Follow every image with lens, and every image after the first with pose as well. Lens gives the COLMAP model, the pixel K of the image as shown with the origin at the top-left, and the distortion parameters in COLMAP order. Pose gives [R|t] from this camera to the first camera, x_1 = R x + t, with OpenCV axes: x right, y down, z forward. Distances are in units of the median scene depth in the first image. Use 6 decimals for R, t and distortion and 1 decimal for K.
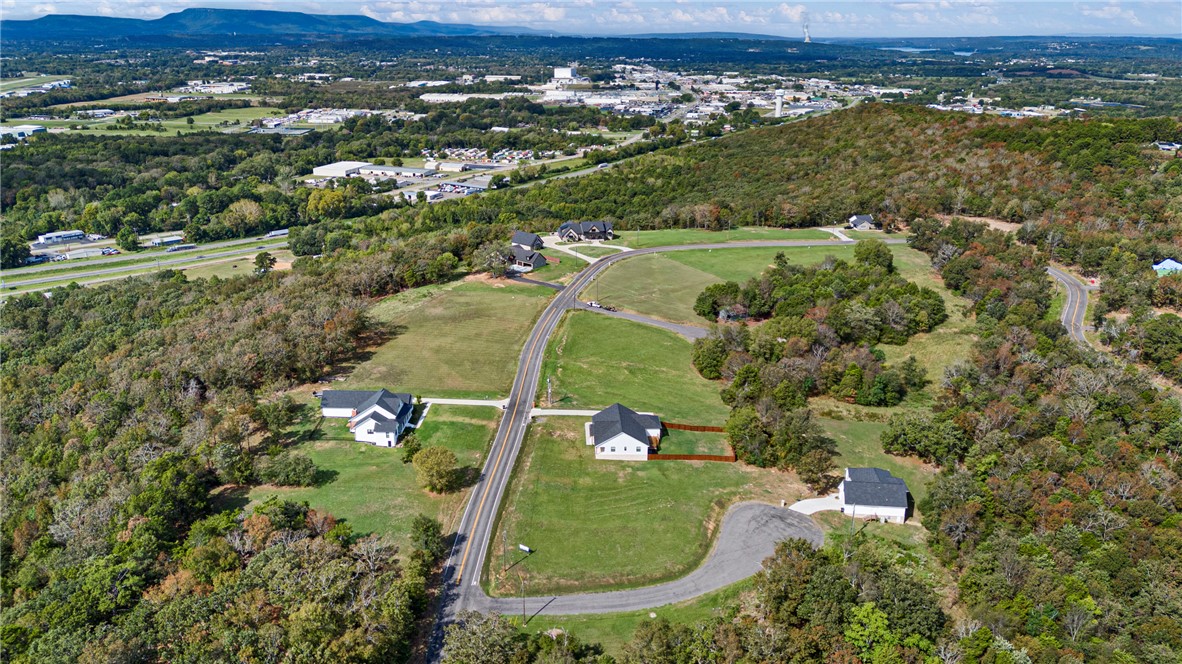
lens RADIAL K [[875.6, 0, 583.8], [0, 875.6, 332.4], [0, 0, 1]] dist [0.058989, -0.073744]
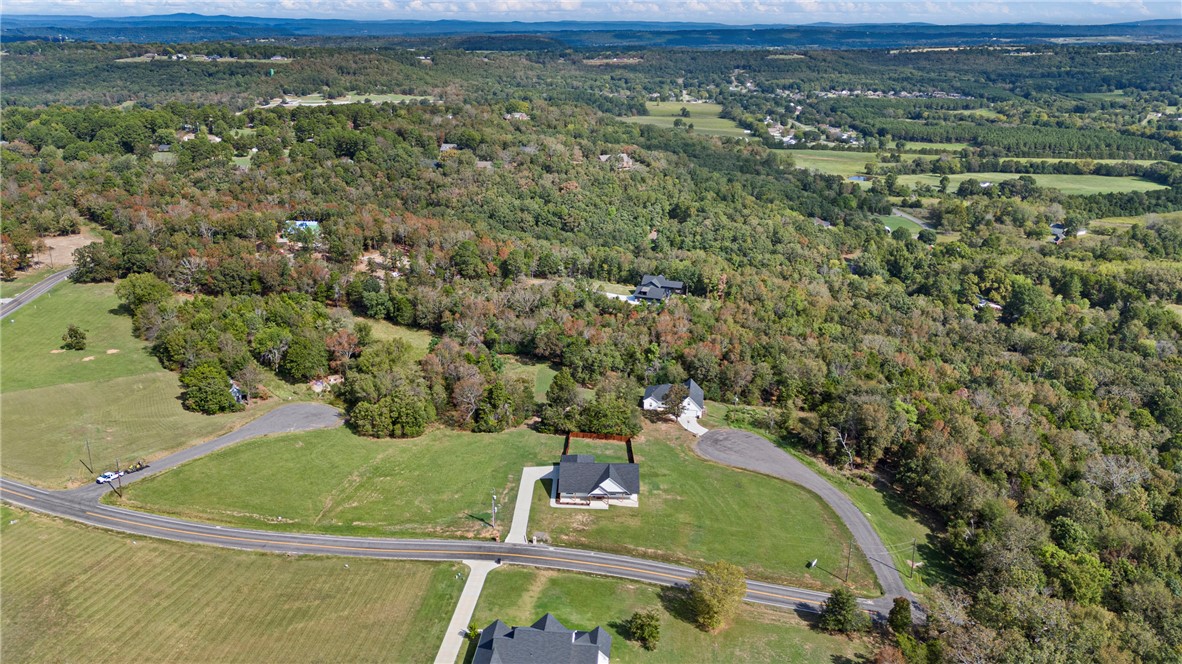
lens RADIAL K [[875.6, 0, 583.8], [0, 875.6, 332.4], [0, 0, 1]] dist [0.058989, -0.073744]
pose [[0.052111, -0.342203, 0.938180, -0.713330], [0.314357, 0.897319, 0.309838, -0.290174], [-0.947874, 0.278777, 0.154334, 0.789817]]
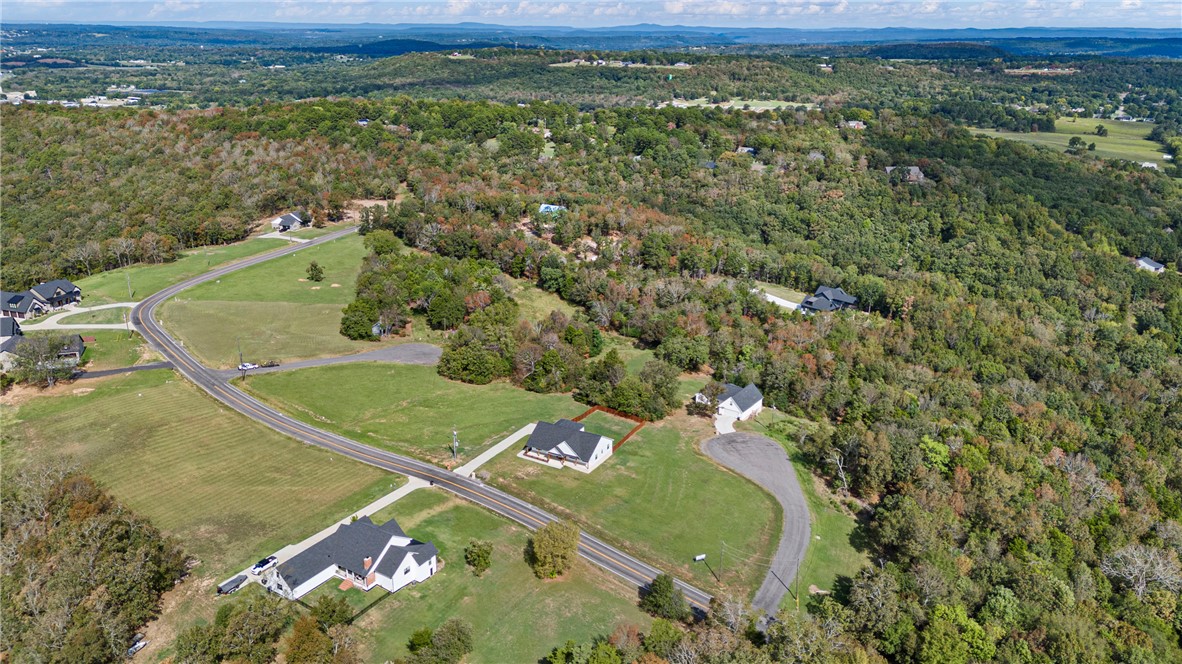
lens RADIAL K [[875.6, 0, 583.8], [0, 875.6, 332.4], [0, 0, 1]] dist [0.058989, -0.073744]
pose [[0.505792, -0.290210, 0.812375, -0.674174], [0.276960, 0.946490, 0.165683, -0.153725], [-0.816987, 0.141194, 0.559103, 0.397888]]
